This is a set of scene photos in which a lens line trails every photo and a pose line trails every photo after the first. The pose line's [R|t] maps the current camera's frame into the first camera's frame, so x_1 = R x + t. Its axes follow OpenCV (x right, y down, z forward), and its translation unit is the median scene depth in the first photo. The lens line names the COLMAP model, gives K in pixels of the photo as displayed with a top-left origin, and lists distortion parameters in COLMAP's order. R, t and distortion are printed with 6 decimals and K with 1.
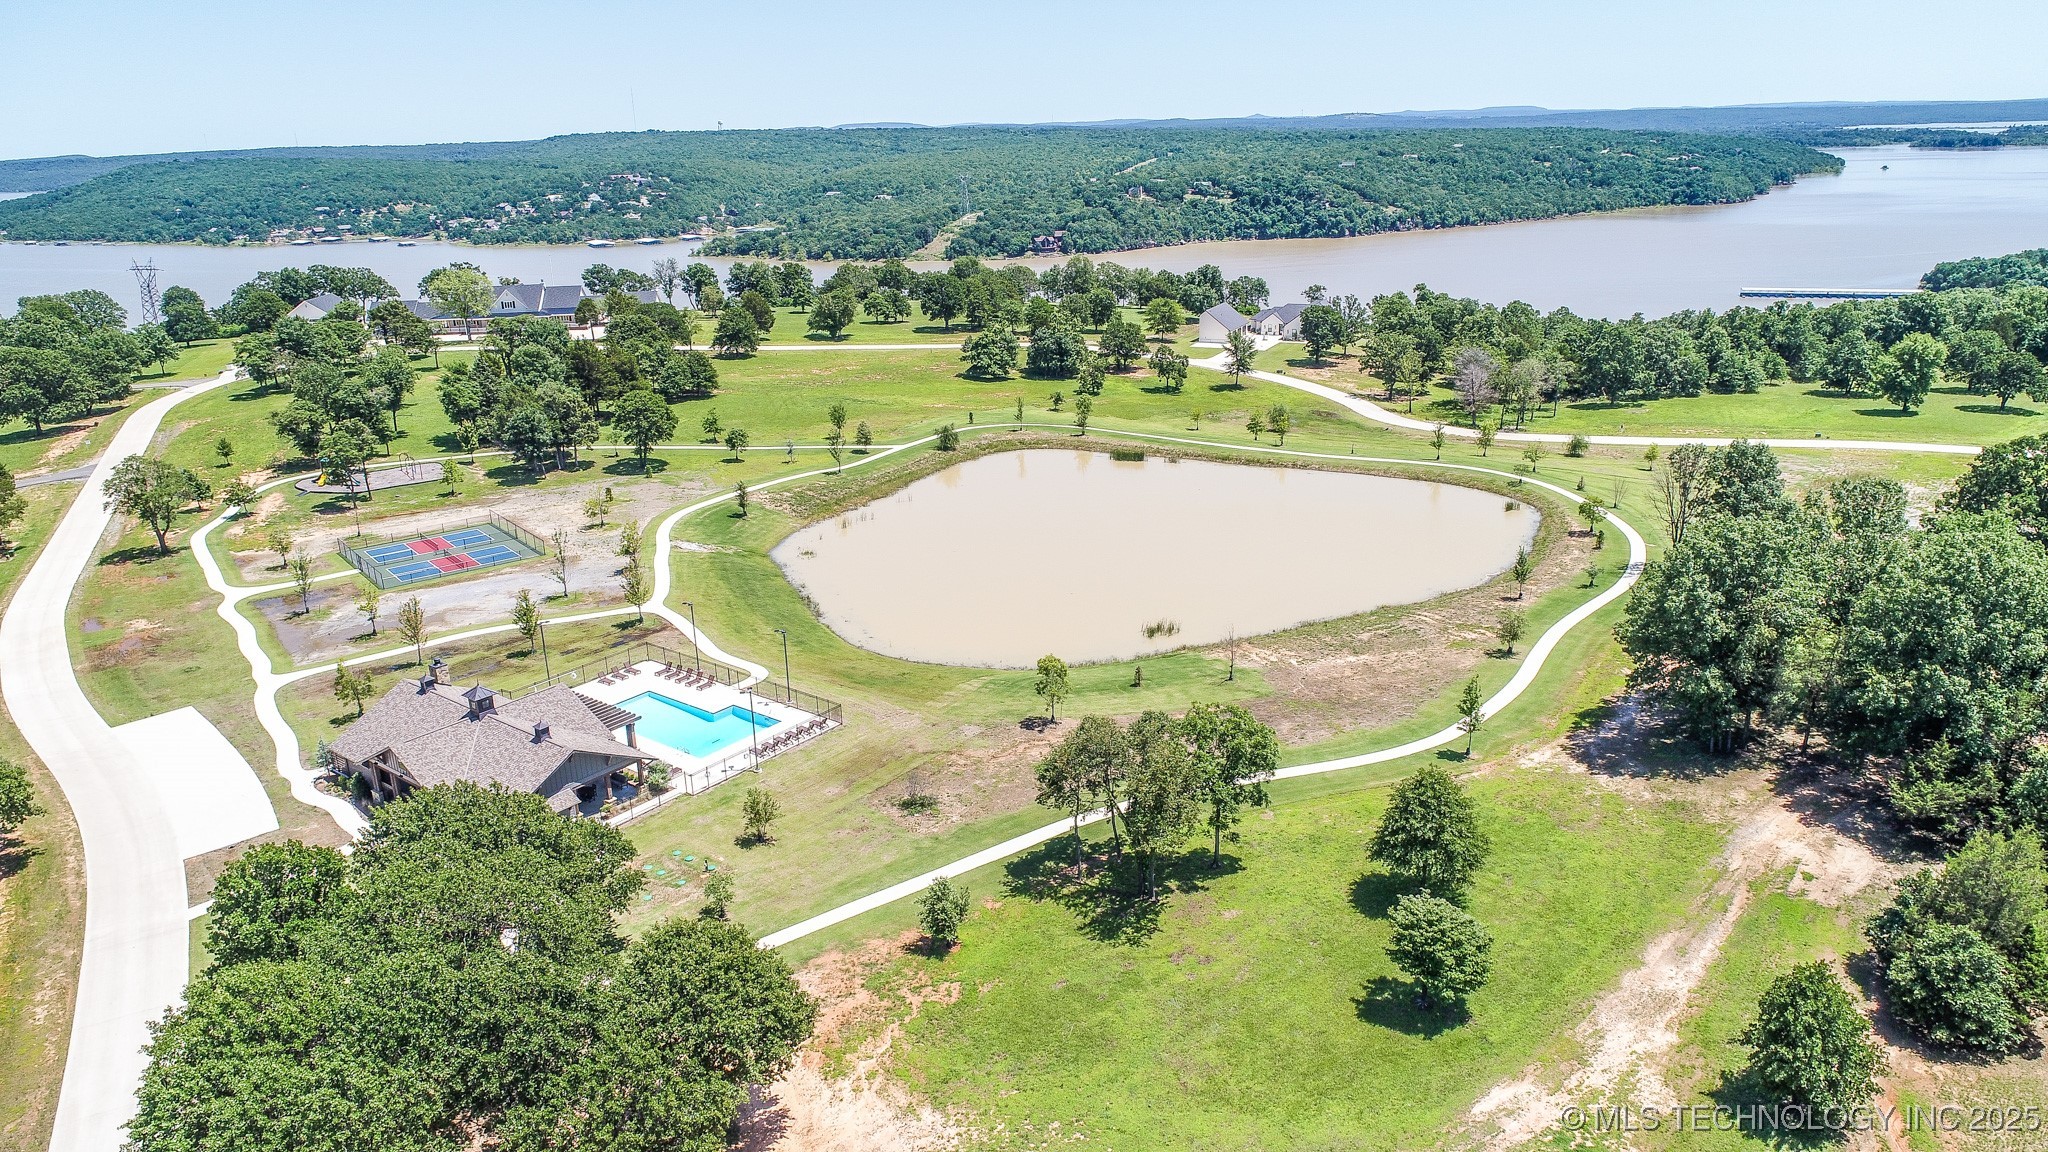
lens RADIAL K [[1373.3, 0, 1024.0], [0, 1373.3, 576.0], [0, 0, 1]] dist [-0.003927, -0.001677]
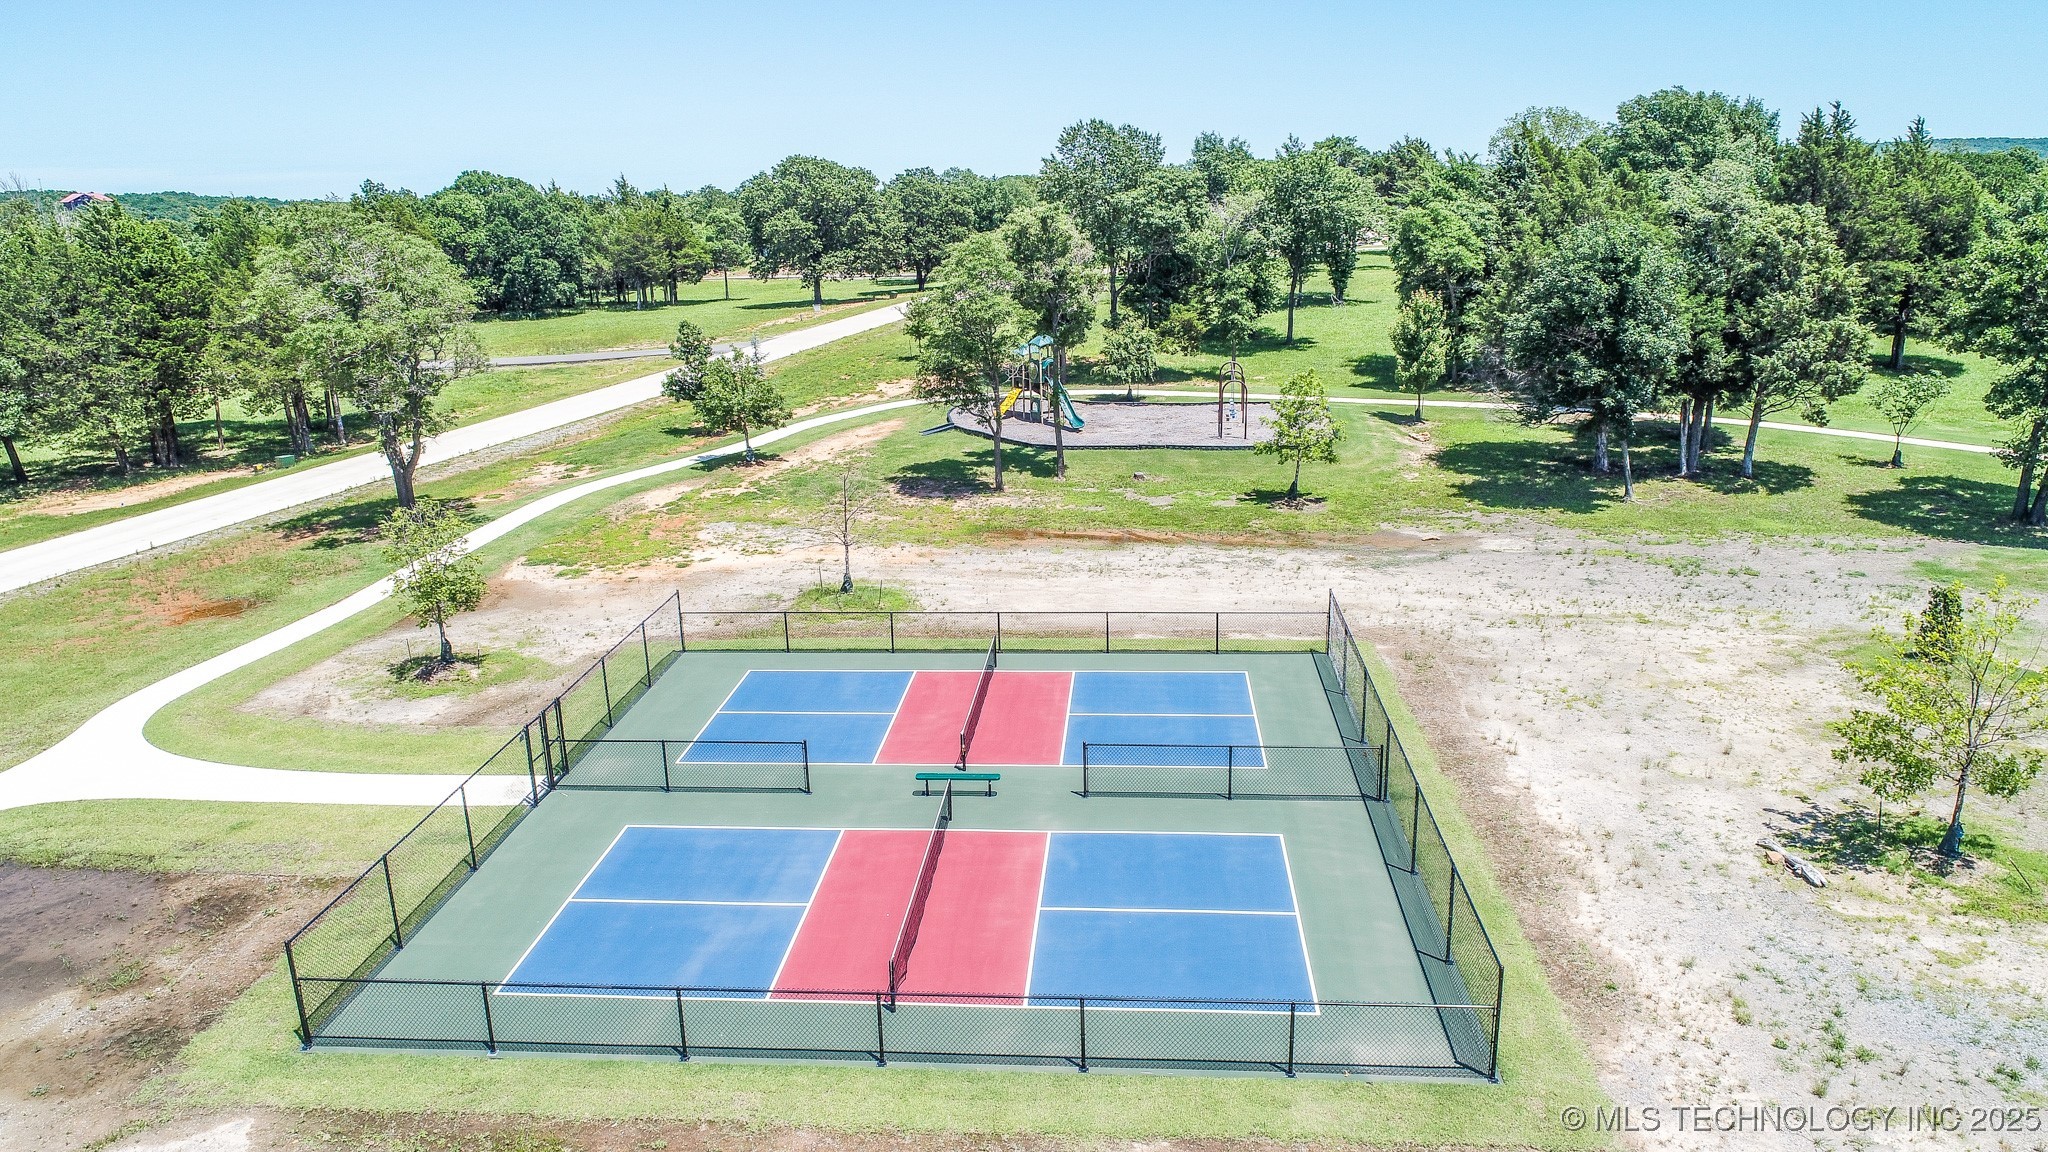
lens RADIAL K [[1373.3, 0, 1024.0], [0, 1373.3, 576.0], [0, 0, 1]] dist [-0.003927, -0.001677]
pose [[0.721871, 0.197302, -0.663306, -0.246089], [-0.210224, 0.975720, 0.061445, -0.046596], [0.659324, 0.095088, 0.745822, 0.704813]]
